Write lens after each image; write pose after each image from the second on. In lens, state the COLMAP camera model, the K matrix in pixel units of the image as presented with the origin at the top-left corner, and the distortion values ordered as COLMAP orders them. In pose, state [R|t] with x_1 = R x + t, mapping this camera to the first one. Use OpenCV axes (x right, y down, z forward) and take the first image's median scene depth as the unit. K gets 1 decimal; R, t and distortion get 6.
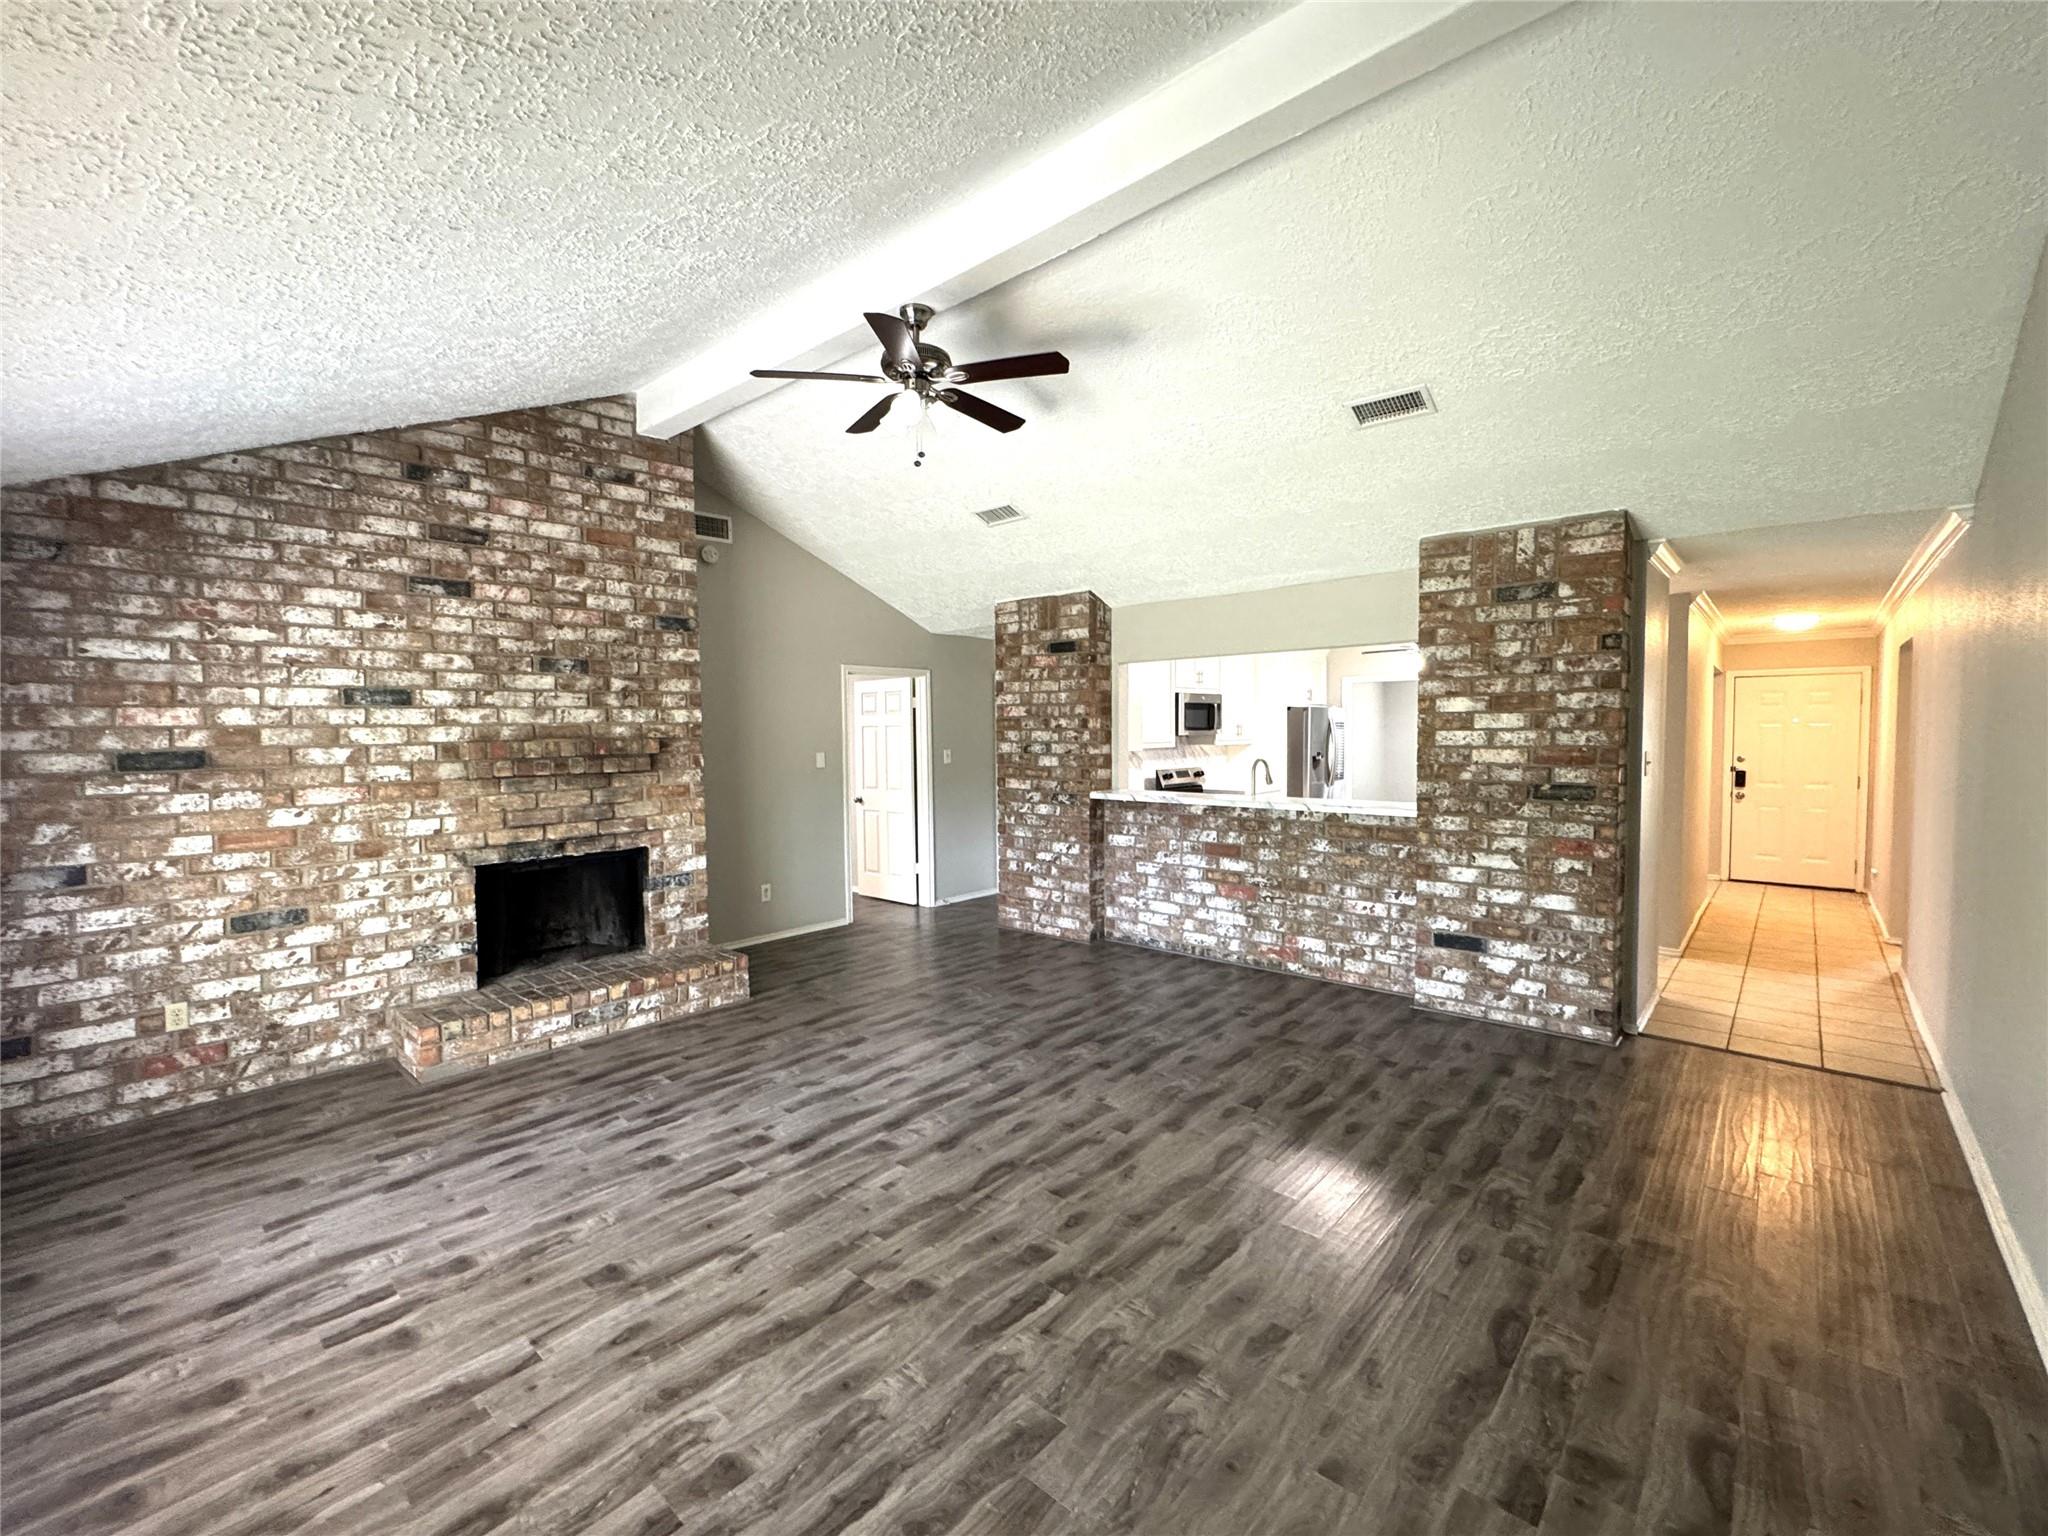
lens RADIAL K [[867.9, 0, 1021.0], [0, 867.9, 771.1], [0, 0, 1]] dist [-0.004690, -0.000063]
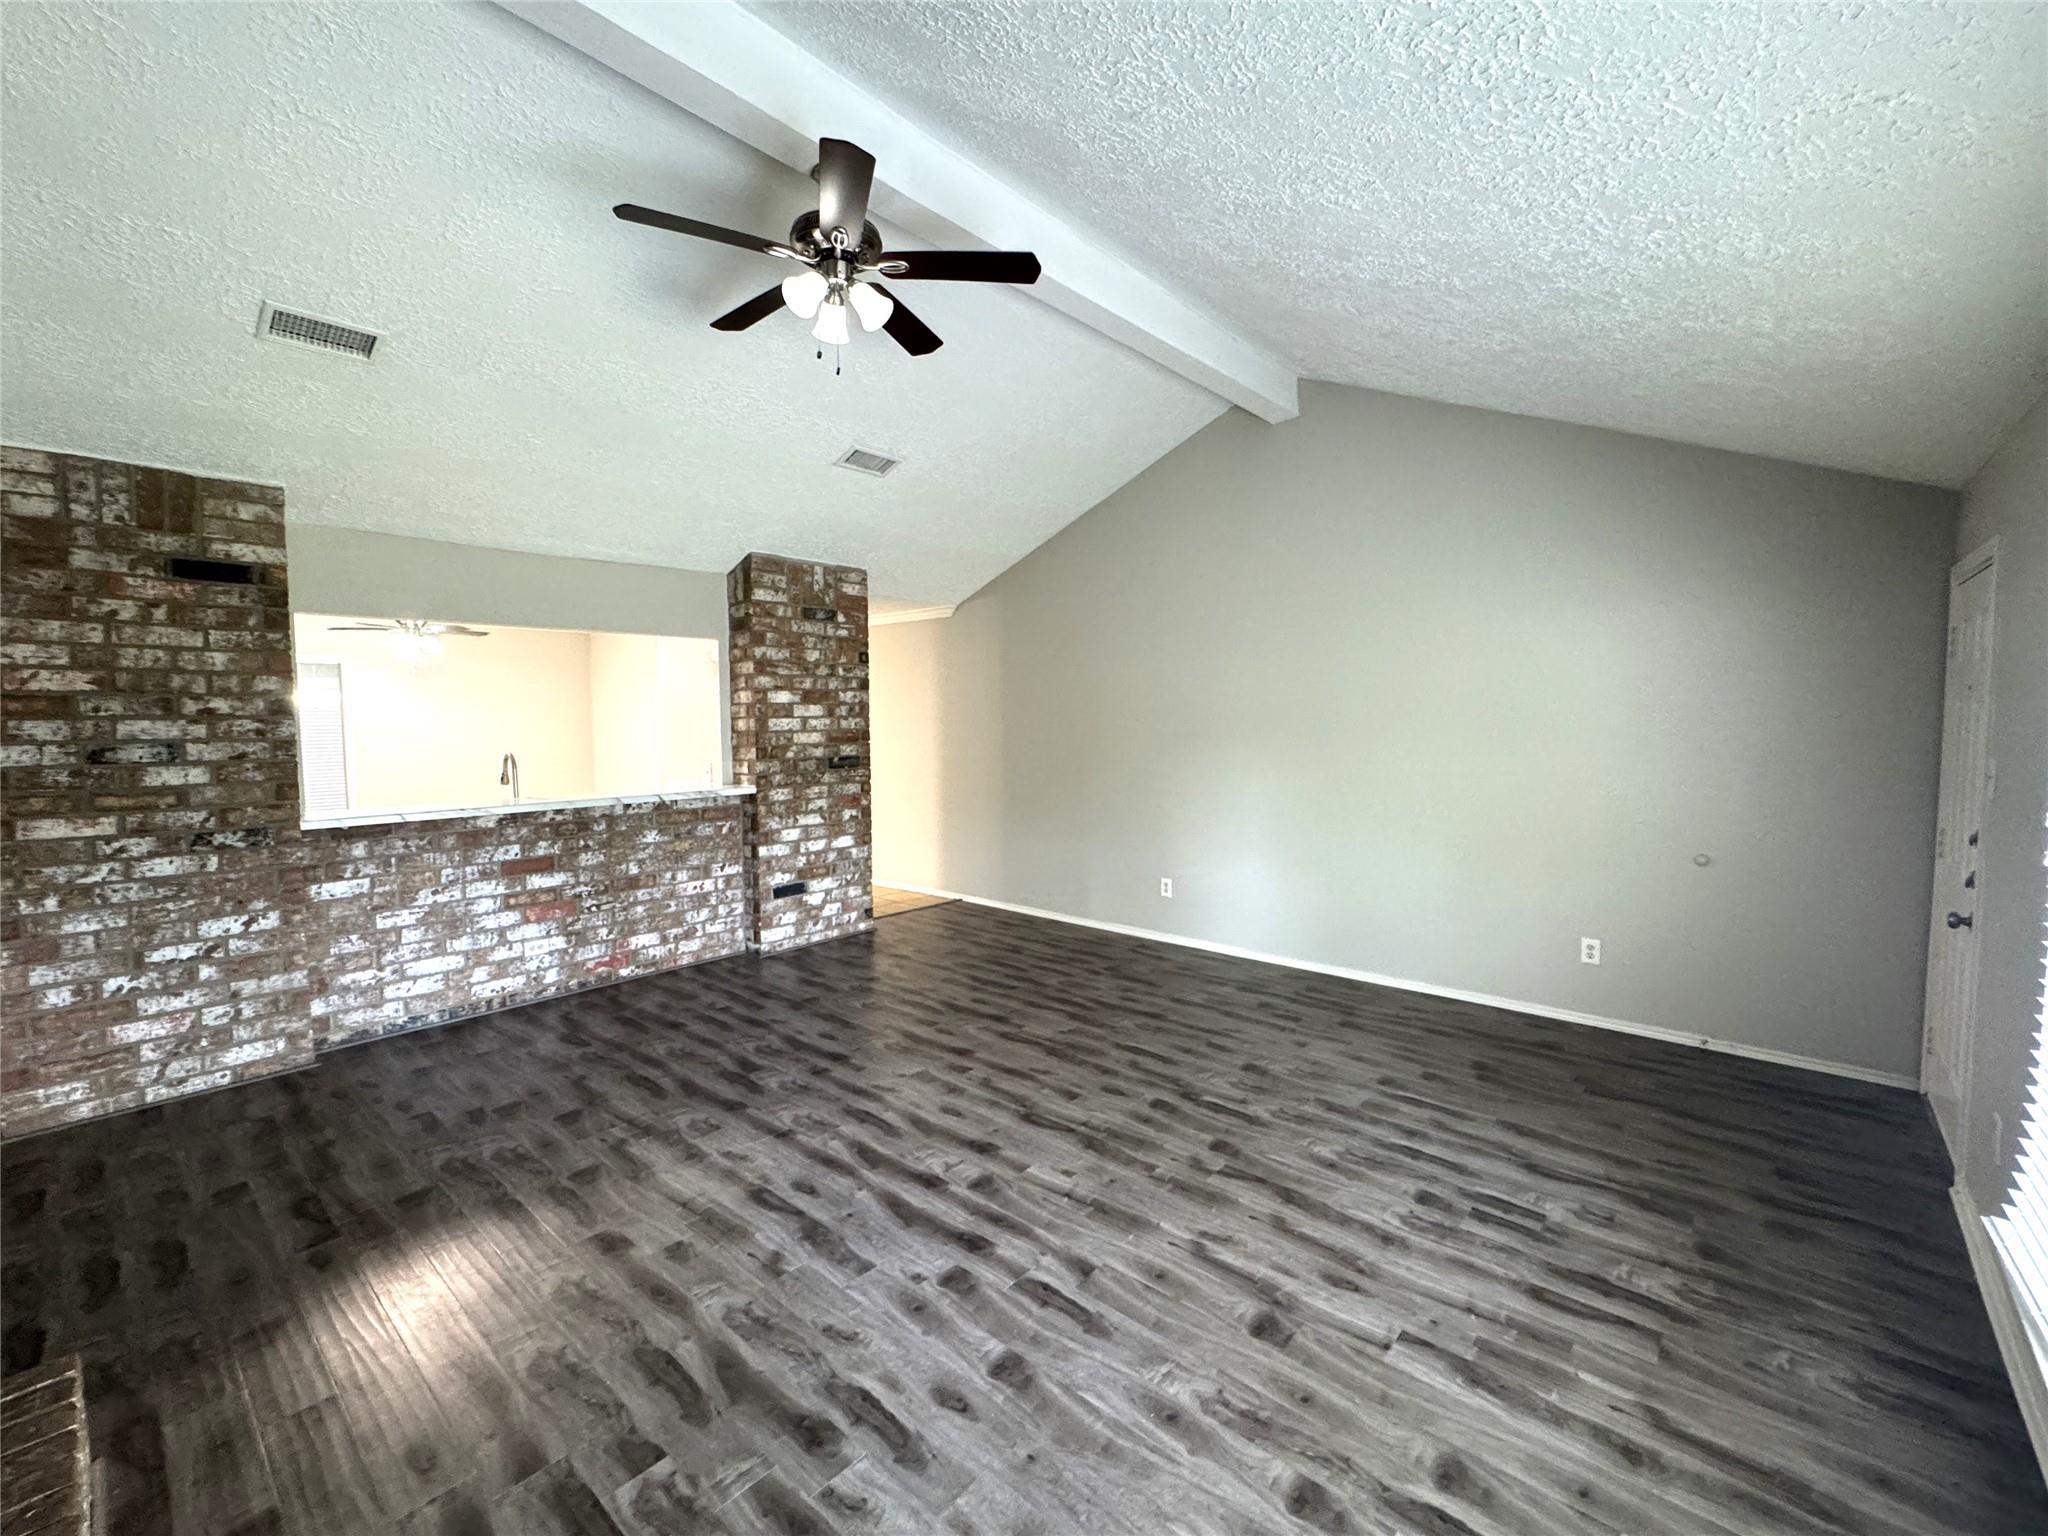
lens RADIAL K [[867.9, 0, 1021.0], [0, 867.9, 771.1], [0, 0, 1]] dist [-0.004690, -0.000063]
pose [[-0.008077, -0.055855, 0.998406, -0.717512], [0.054624, 0.996923, 0.056214, -0.022536], [-0.998474, 0.054991, -0.005001, 0.667740]]
